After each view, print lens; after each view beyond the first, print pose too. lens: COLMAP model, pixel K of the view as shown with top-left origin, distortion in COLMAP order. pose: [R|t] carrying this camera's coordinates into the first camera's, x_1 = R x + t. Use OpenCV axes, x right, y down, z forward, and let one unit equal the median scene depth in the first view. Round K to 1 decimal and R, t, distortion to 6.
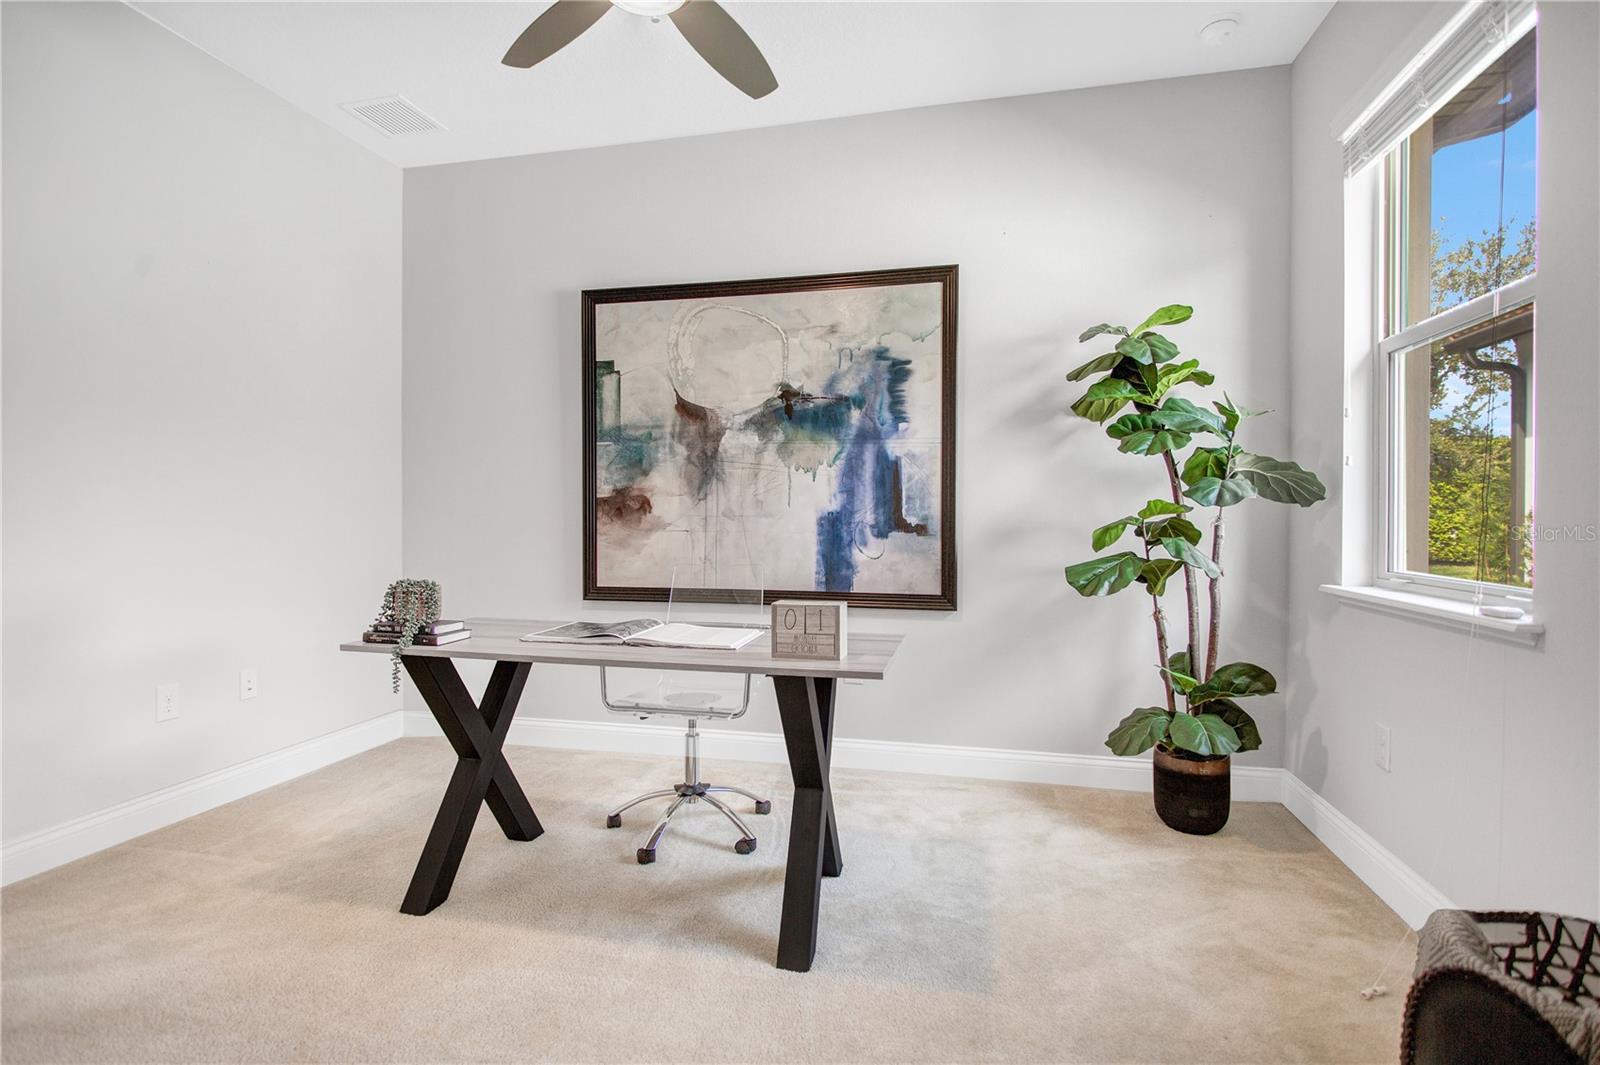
lens RADIAL K [[760.2, 0, 793.6], [0, 760.2, 517.1], [0, 0, 1]] dist [-0.014242, 0.000185]
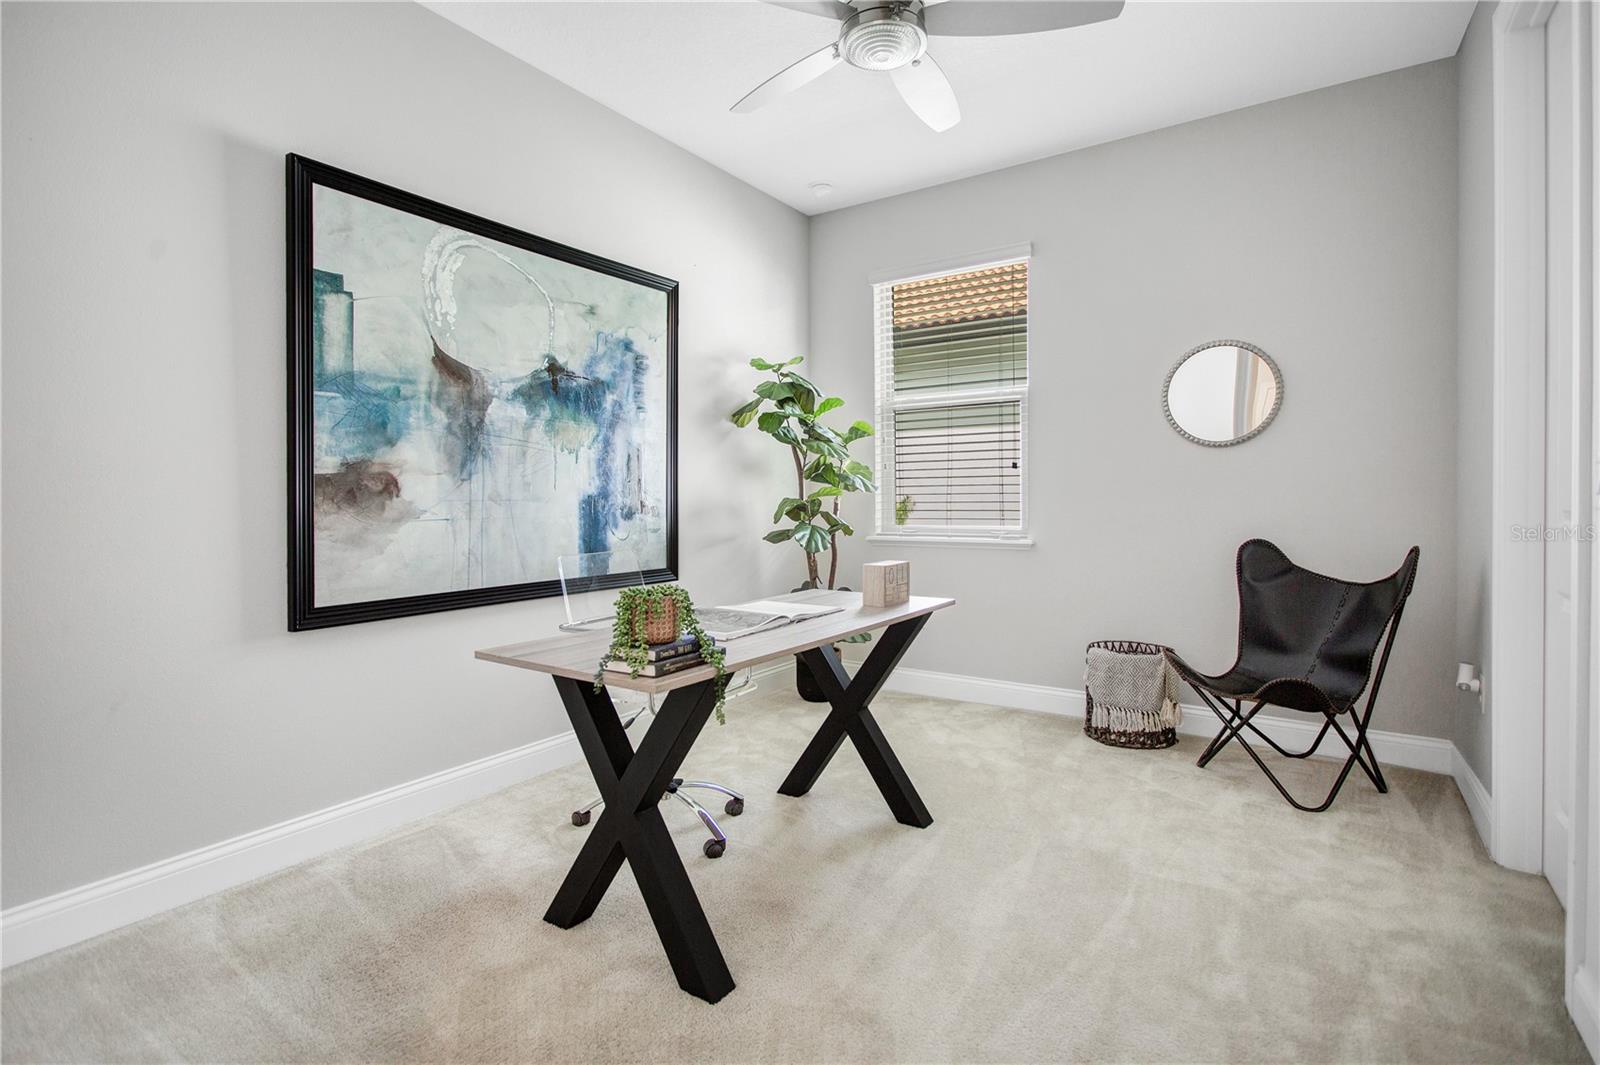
lens RADIAL K [[776.1, 0, 801.9], [0, 776.1, 490.3], [0, 0, 1]] dist [-0.000064, -0.000248]
pose [[0.354975, 0.003631, 0.934869, -0.770544], [0.005822, 0.999964, -0.006095, -0.005142], [-0.934858, 0.007606, 0.354941, 0.374971]]
